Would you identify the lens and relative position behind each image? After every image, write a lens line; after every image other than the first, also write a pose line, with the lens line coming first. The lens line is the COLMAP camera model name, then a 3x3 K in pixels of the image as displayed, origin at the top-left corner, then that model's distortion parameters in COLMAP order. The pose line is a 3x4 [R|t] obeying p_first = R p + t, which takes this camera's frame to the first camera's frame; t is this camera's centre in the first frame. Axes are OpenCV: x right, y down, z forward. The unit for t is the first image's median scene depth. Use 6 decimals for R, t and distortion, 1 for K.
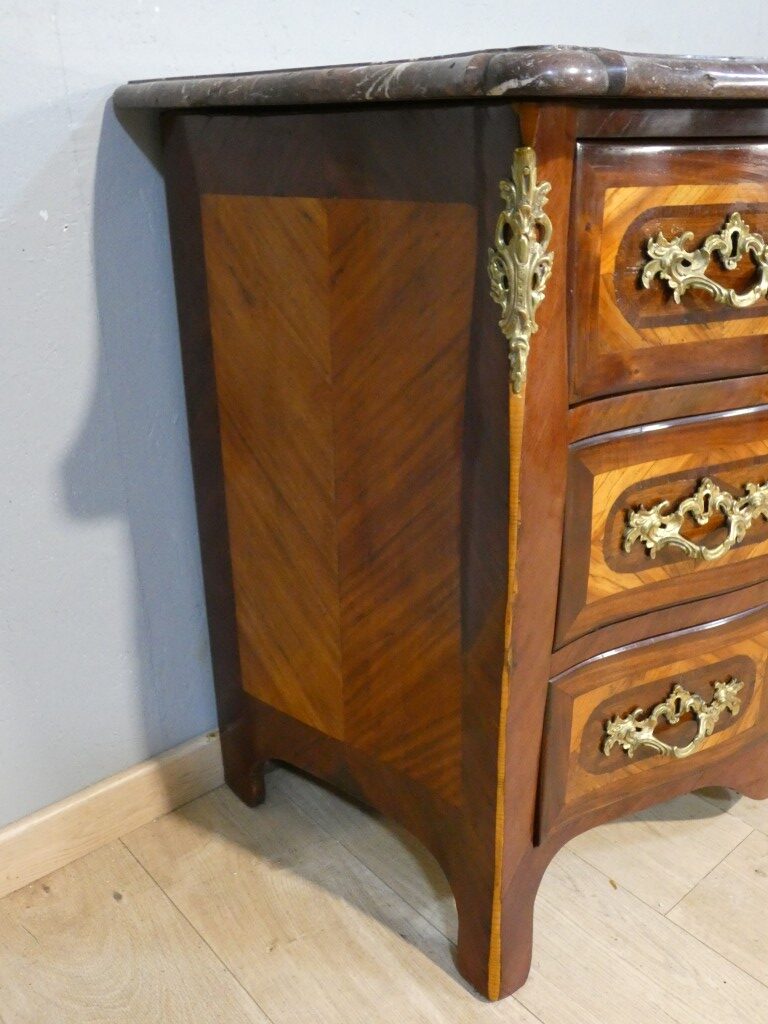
lens RADIAL K [[905.1, 0, 387.2], [0, 905.1, 519.1], [0, 0, 1]] dist [-0.005483, -0.015321]
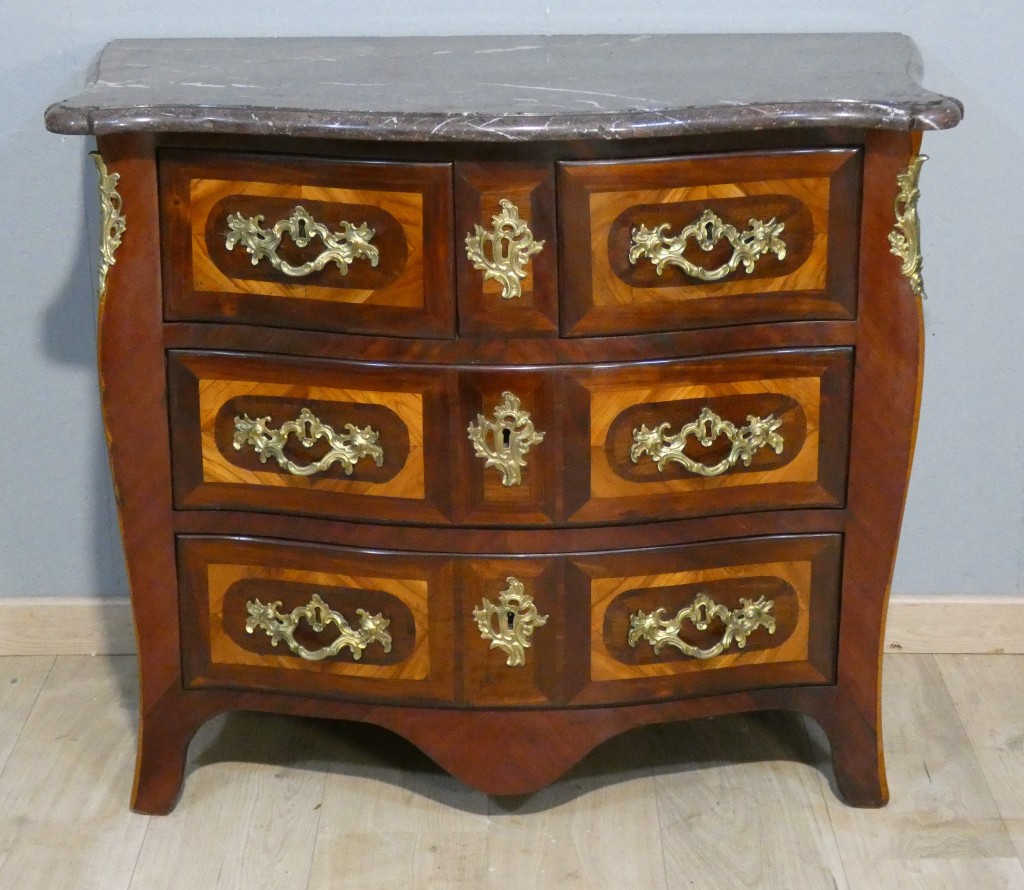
lens RADIAL K [[2317.8, 0, 482.6], [0, 2317.8, 466.7], [0, 0, 1]] dist [0.369296, -3.394630]
pose [[0.741316, 0.218551, -0.634576, 2.716376], [-0.266978, 0.963496, 0.019946, -0.101865], [0.615770, 0.154632, 0.772603, -1.373941]]
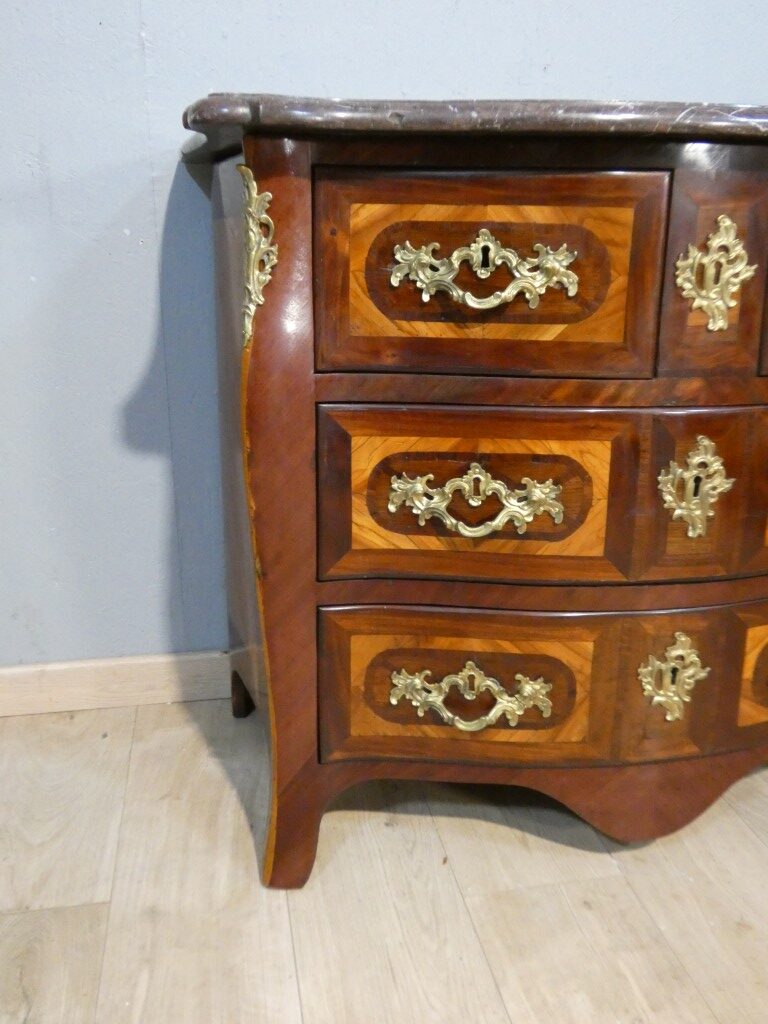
lens RADIAL K [[905.1, 0, 387.2], [0, 905.1, 519.1], [0, 0, 1]] dist [-0.005483, -0.015321]
pose [[0.863213, 0.171604, -0.474779, 0.851818], [-0.220597, 0.974134, -0.048984, 0.108195], [0.454092, 0.147019, 0.878741, -0.037034]]
